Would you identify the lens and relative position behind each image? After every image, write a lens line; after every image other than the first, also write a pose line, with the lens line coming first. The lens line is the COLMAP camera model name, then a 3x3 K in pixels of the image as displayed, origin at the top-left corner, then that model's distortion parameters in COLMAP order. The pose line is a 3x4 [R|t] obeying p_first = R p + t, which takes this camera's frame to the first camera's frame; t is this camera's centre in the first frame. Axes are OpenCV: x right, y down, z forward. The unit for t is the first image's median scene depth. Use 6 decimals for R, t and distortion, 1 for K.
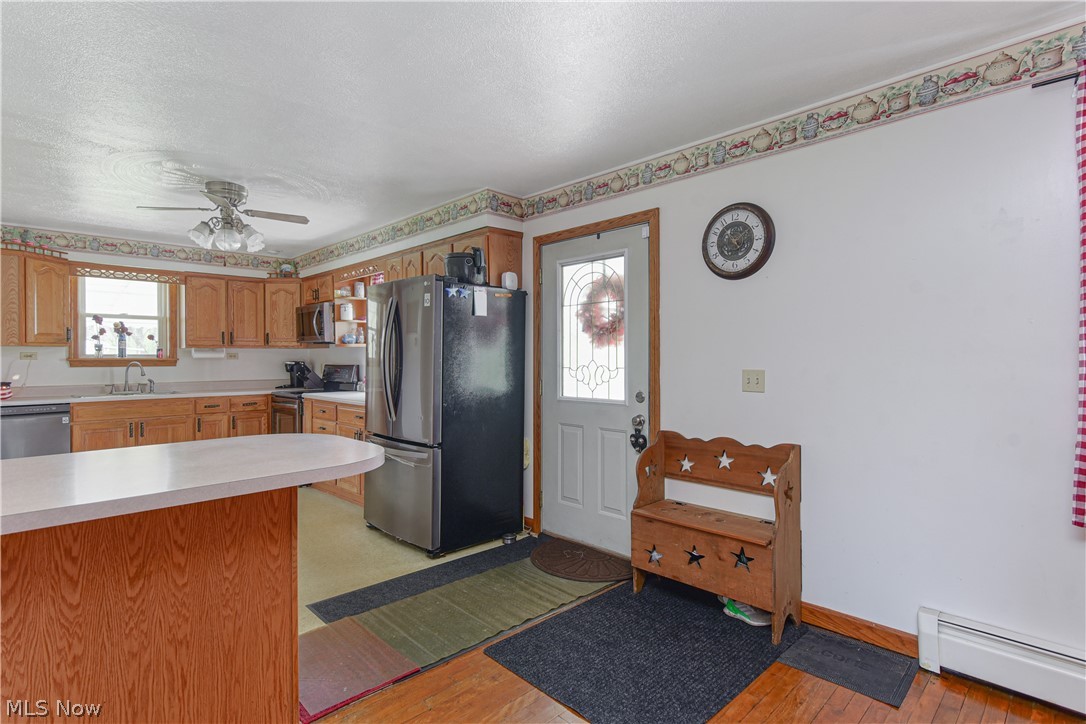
lens RADIAL K [[548.5, 0, 545.6], [0, 548.5, 357.3], [0, 0, 1]] dist [0.024230, 0.000134]
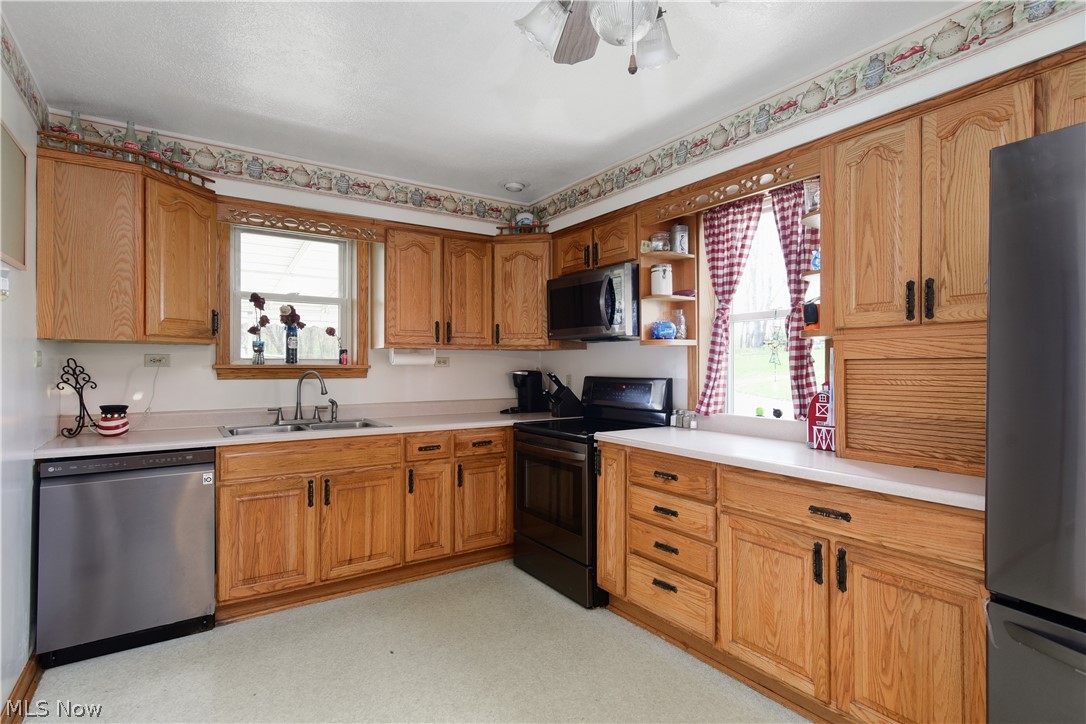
lens RADIAL K [[548.5, 0, 545.5], [0, 548.5, 362.5], [0, 0, 1]] dist [0.025035, 0.000164]
pose [[0.984097, 0.002466, -0.177616, -0.363594], [-0.003425, 0.999981, -0.005094, 0.001078], [0.177600, 0.005621, 0.984087, 0.434380]]
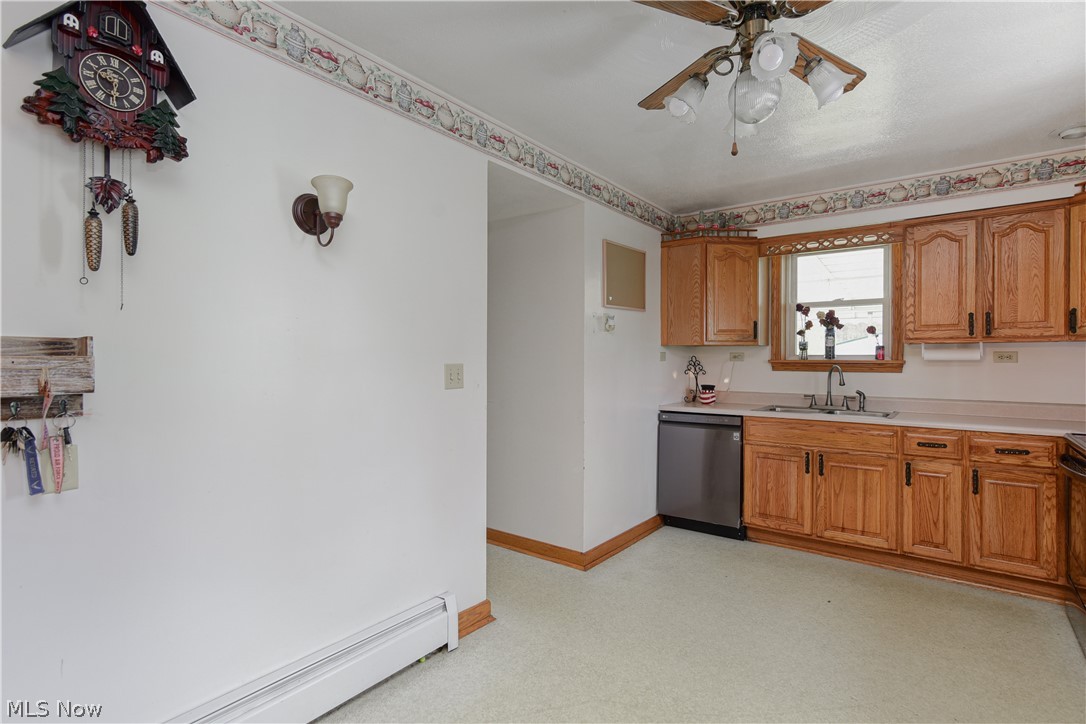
lens RADIAL K [[548.5, 0, 545.6], [0, 548.5, 357.3], [0, 0, 1]] dist [0.024230, 0.000134]
pose [[0.159949, -0.001574, -0.987124, -0.100160], [-0.003441, 0.999992, -0.002152, 0.000885], [0.987119, 0.003741, 0.159943, 0.494689]]
